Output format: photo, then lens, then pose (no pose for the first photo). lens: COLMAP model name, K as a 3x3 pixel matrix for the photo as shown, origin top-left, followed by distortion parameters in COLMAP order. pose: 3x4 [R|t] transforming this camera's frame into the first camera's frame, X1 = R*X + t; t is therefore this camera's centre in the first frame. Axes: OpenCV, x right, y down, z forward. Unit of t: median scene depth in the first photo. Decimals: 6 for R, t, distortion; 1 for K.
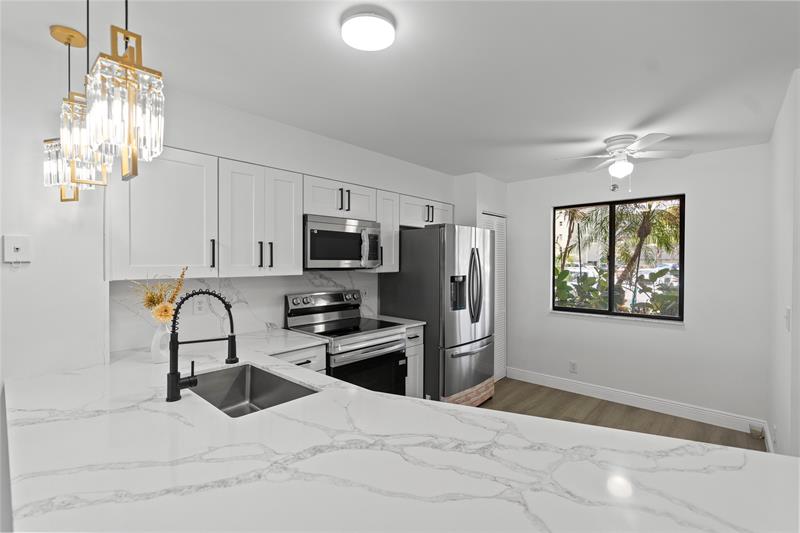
lens RADIAL K [[361.0, 0, 396.9], [0, 361.0, 264.3], [0, 0, 1]] dist [-0.000169, 0.000018]
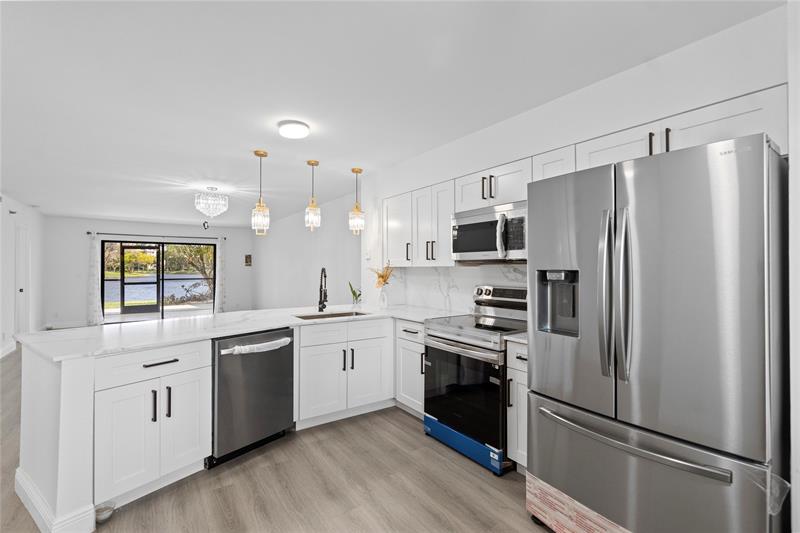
lens RADIAL K [[363.3, 0, 400.0], [0, 363.3, 266.5], [0, 0, 1]] dist [-0.001432, -0.000051]
pose [[-0.211546, -0.007928, -0.977336, 0.789076], [-0.008906, 0.999941, -0.006184, 0.033441], [0.977327, 0.007396, -0.211604, 0.935744]]
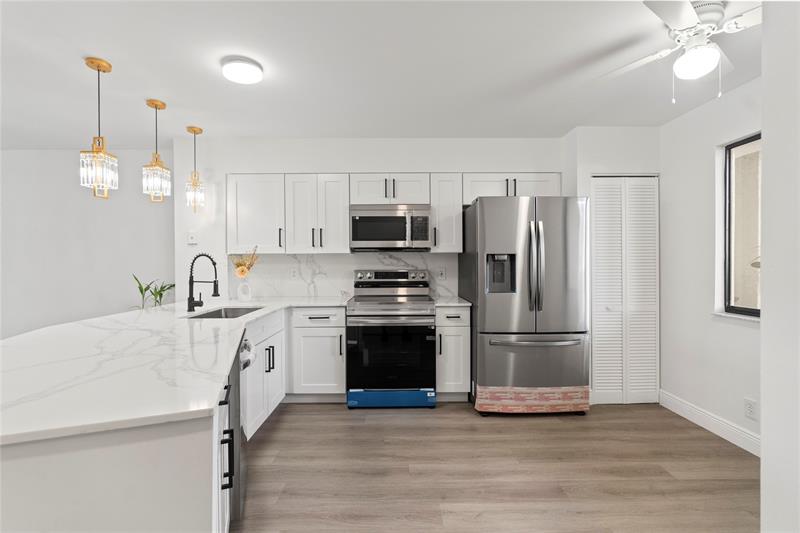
lens RADIAL K [[361.0, 0, 396.9], [0, 361.0, 264.3], [0, 0, 1]] dist [-0.000169, 0.000018]
pose [[0.686316, -0.001090, -0.727302, 0.671391], [0.001765, 0.999998, 0.000166, 0.059439], [0.727301, -0.001397, 0.686317, 0.220448]]
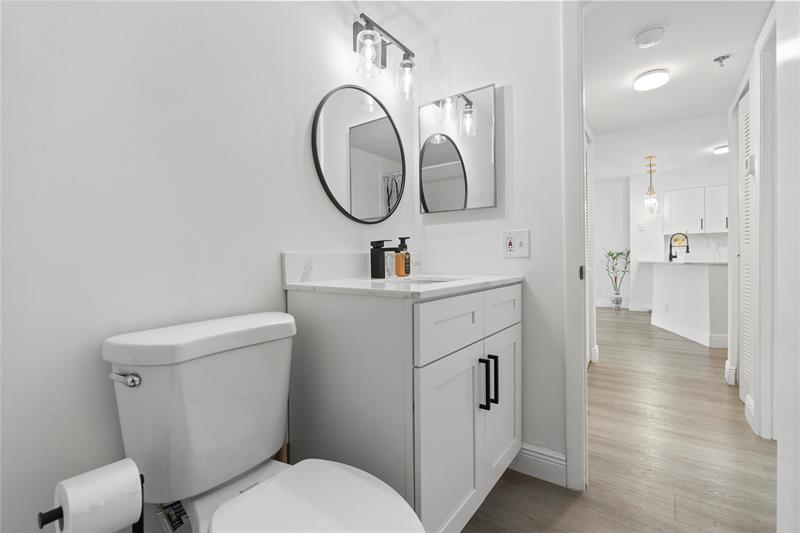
lens RADIAL K [[361.0, 0, 396.9], [0, 361.0, 264.3], [0, 0, 1]] dist [-0.000169, 0.000018]
pose [[0.107173, 0.014388, -0.994136, 1.375223], [0.007817, 0.999852, 0.015313, 0.150773], [0.994210, -0.009413, 0.107045, -1.108443]]
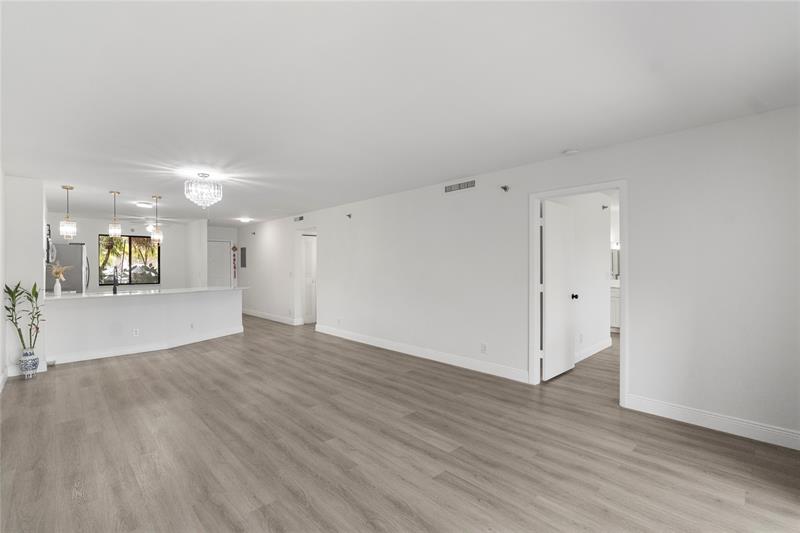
lens RADIAL K [[384.7, 0, 400.0], [0, 384.7, 266.5], [0, 0, 1]] dist [-0.000280, -0.000062]
pose [[0.085554, -0.008301, 0.996299, -2.131771], [0.014044, 0.999876, 0.007124, 0.037167], [-0.996235, 0.013383, 0.085660, -1.161712]]
